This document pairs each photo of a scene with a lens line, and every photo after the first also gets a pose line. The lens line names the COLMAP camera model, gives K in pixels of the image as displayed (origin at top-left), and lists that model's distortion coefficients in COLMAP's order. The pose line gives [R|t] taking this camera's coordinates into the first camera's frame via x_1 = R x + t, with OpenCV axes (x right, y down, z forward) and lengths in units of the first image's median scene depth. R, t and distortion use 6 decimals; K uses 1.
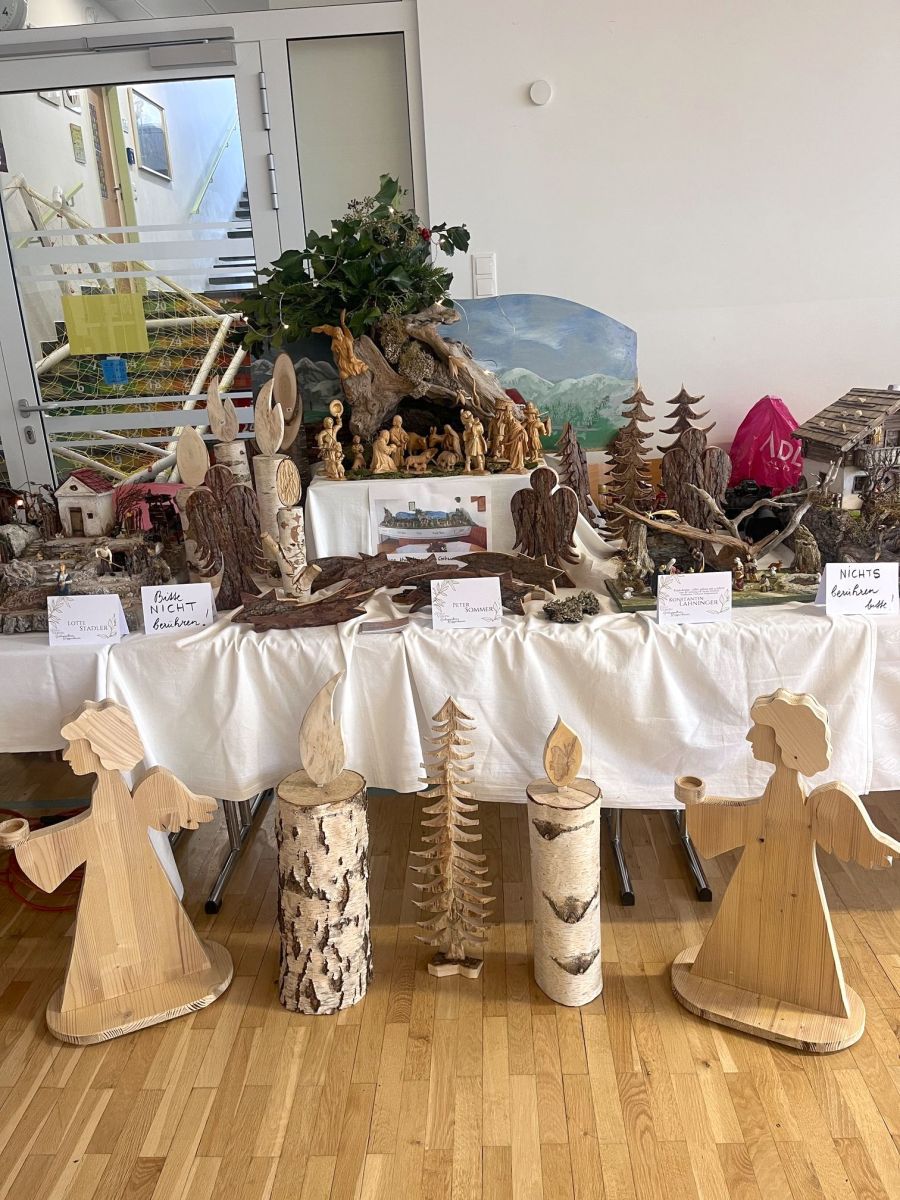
lens RADIAL K [[901.0, 0, 450.0], [0, 901.0, 600.0], [0, 0, 1]] dist [0.081610, -0.117068]
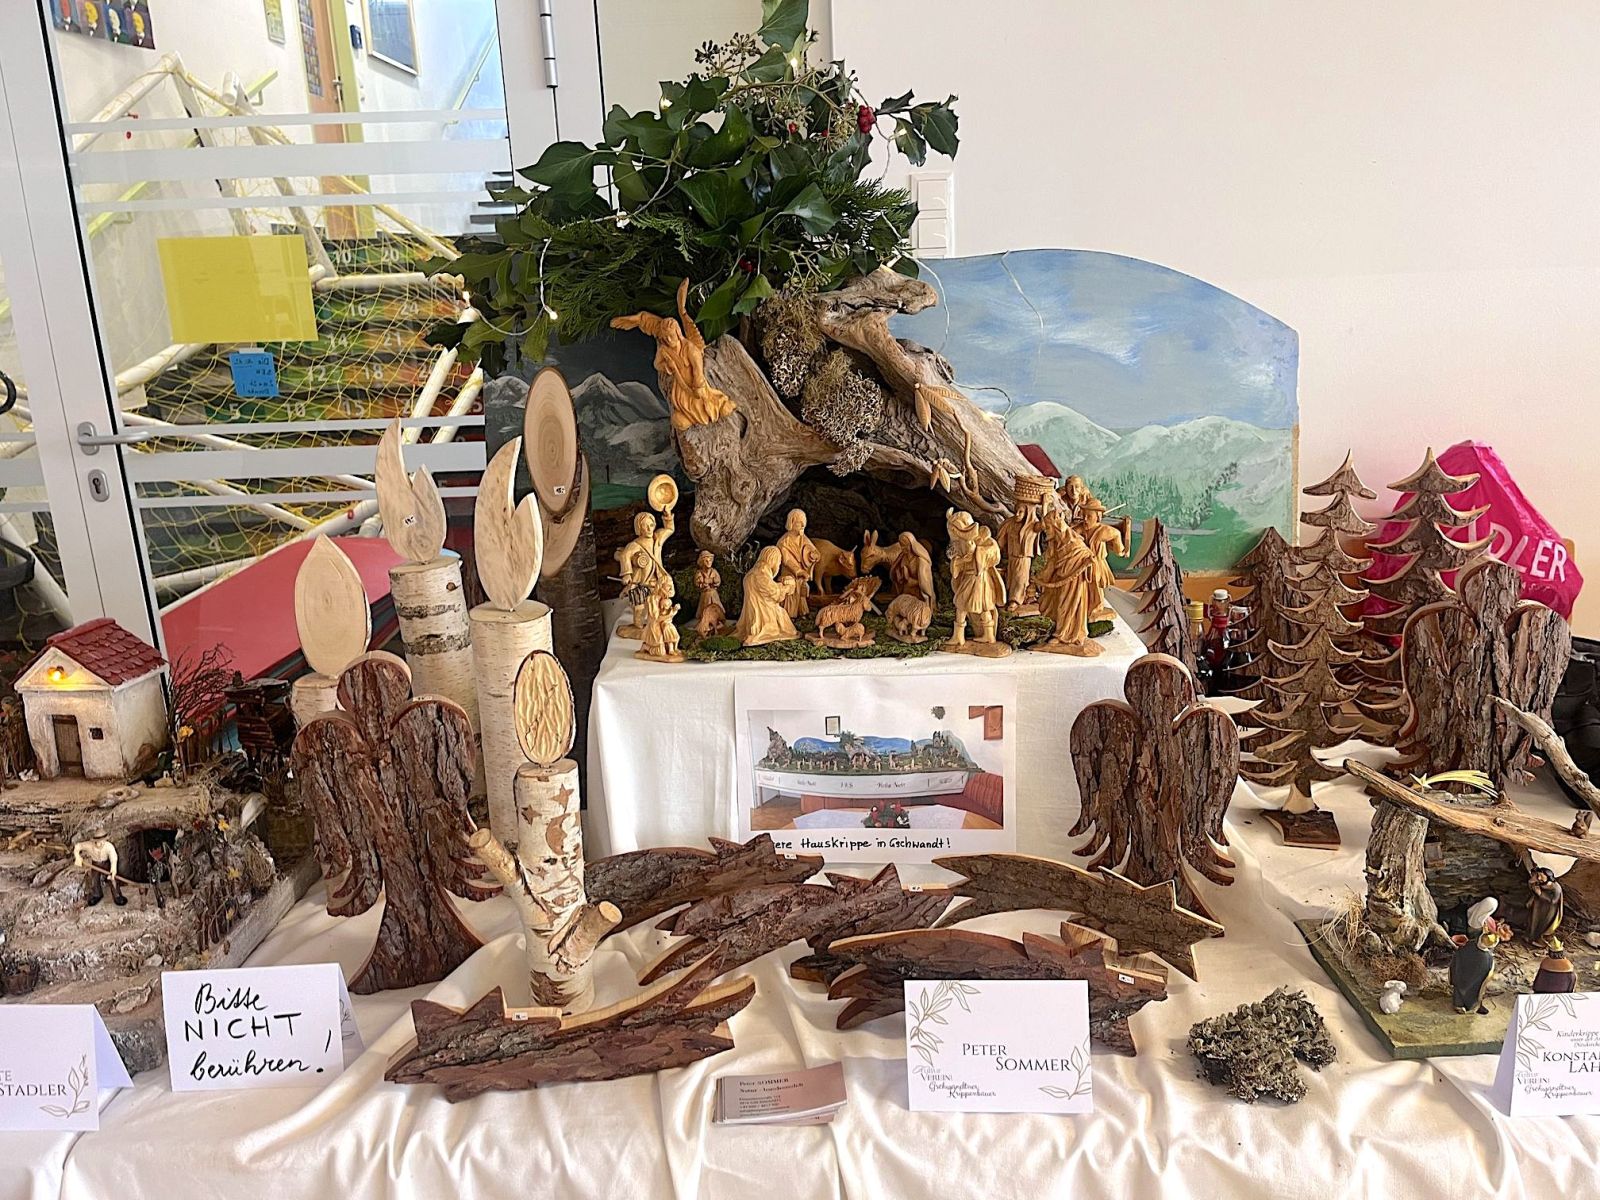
lens RADIAL K [[1201.4, 0, 799.5], [0, 1201.4, 602.6], [0, 0, 1]] dist [0.081610, -0.117068]
pose [[0.999911, 0.012858, 0.003572, -0.063423], [-0.012726, 0.999319, -0.034644, -0.148639], [-0.004015, 0.034595, 0.999393, 0.433267]]
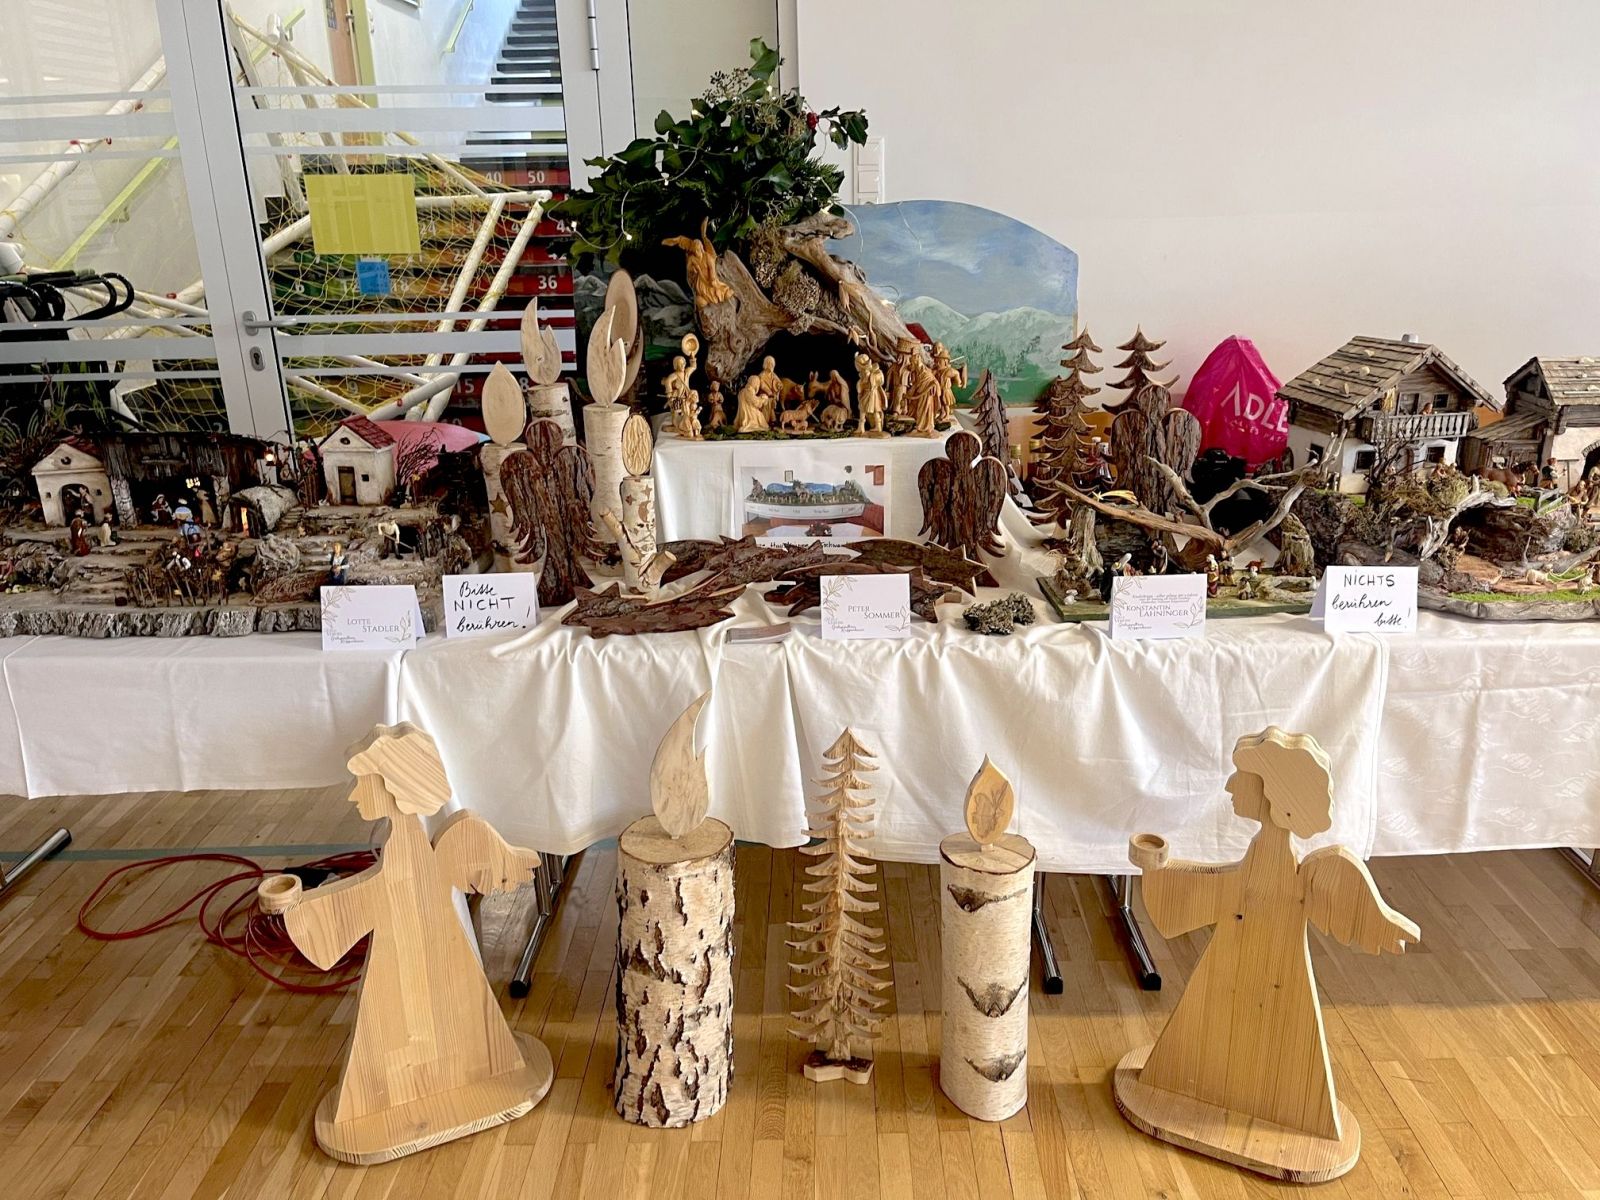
lens RADIAL K [[1201.4, 0, 799.5], [0, 1201.4, 602.6], [0, 0, 1]] dist [0.081610, -0.117068]
pose [[0.999417, 0.021125, 0.026810, -0.060409], [-0.021708, 0.999530, 0.021627, -0.019185], [-0.026340, -0.022196, 0.999407, -0.031431]]
